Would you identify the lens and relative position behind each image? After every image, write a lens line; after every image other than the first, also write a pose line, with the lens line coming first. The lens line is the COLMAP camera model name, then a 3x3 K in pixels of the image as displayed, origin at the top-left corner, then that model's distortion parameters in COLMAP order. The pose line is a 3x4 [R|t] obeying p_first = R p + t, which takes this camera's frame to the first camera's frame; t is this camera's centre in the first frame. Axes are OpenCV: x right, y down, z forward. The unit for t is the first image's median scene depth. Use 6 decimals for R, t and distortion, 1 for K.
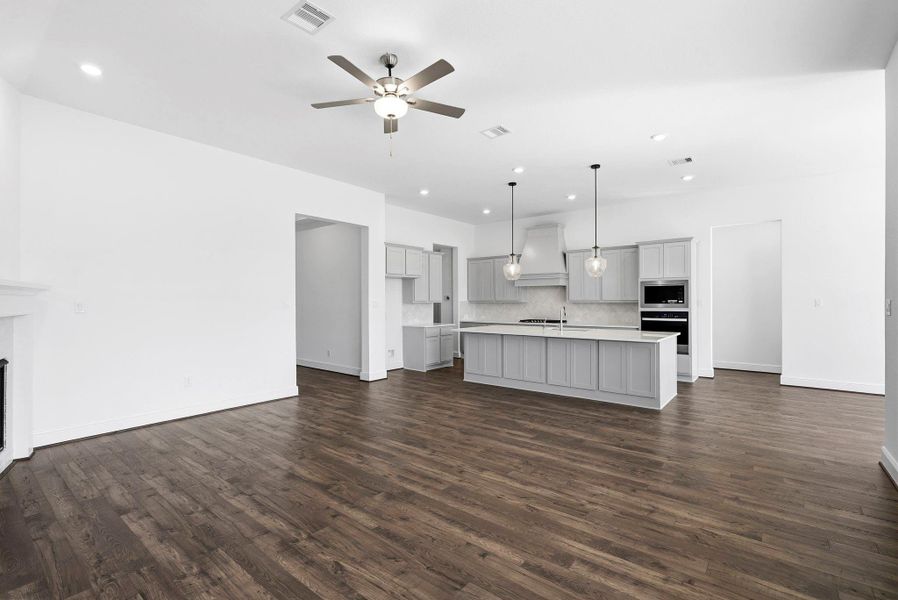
lens RADIAL K [[426.8, 0, 449.0], [0, 426.8, 300.0], [0, 0, 1]] dist [-0.002258, -0.000331]
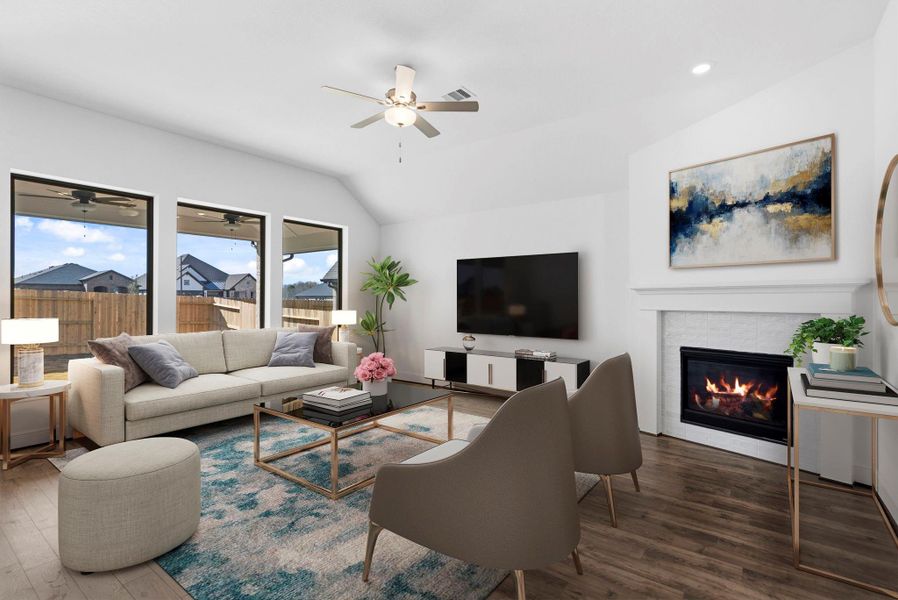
lens RADIAL K [[426.8, 0, 449.0], [0, 426.8, 300.0], [0, 0, 1]] dist [-0.002258, -0.000331]
pose [[-0.999749, -0.002644, -0.022256, -0.225389], [-0.002589, 0.999994, -0.002506, -0.000916], [0.022262, -0.002448, -0.999749, 2.232574]]
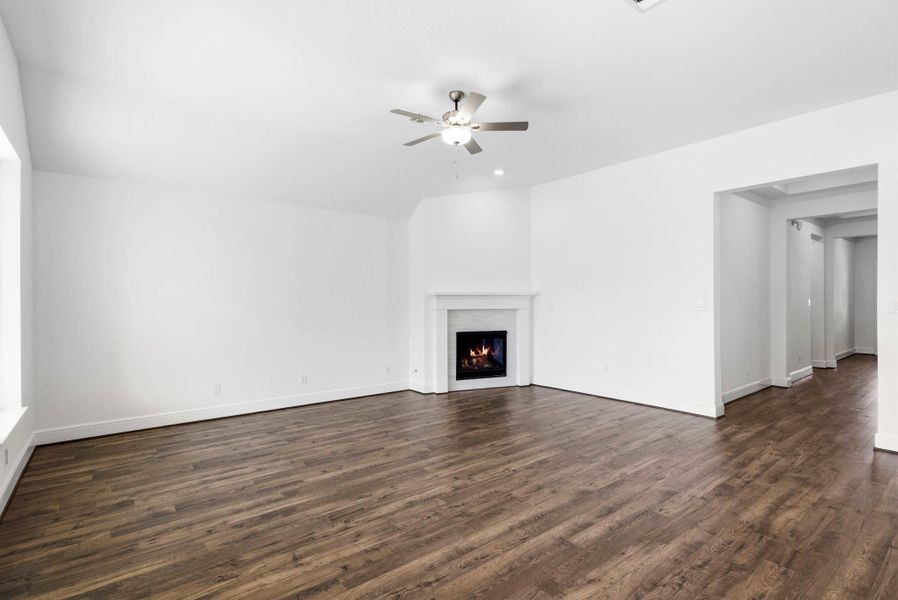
lens RADIAL K [[426.8, 0, 449.0], [0, 426.8, 300.0], [0, 0, 1]] dist [-0.002258, -0.000331]
pose [[-0.230867, -0.001402, -0.972984, 1.107772], [0.006516, 0.999974, -0.002987, -0.010559], [0.972964, -0.007030, -0.230852, 1.347961]]
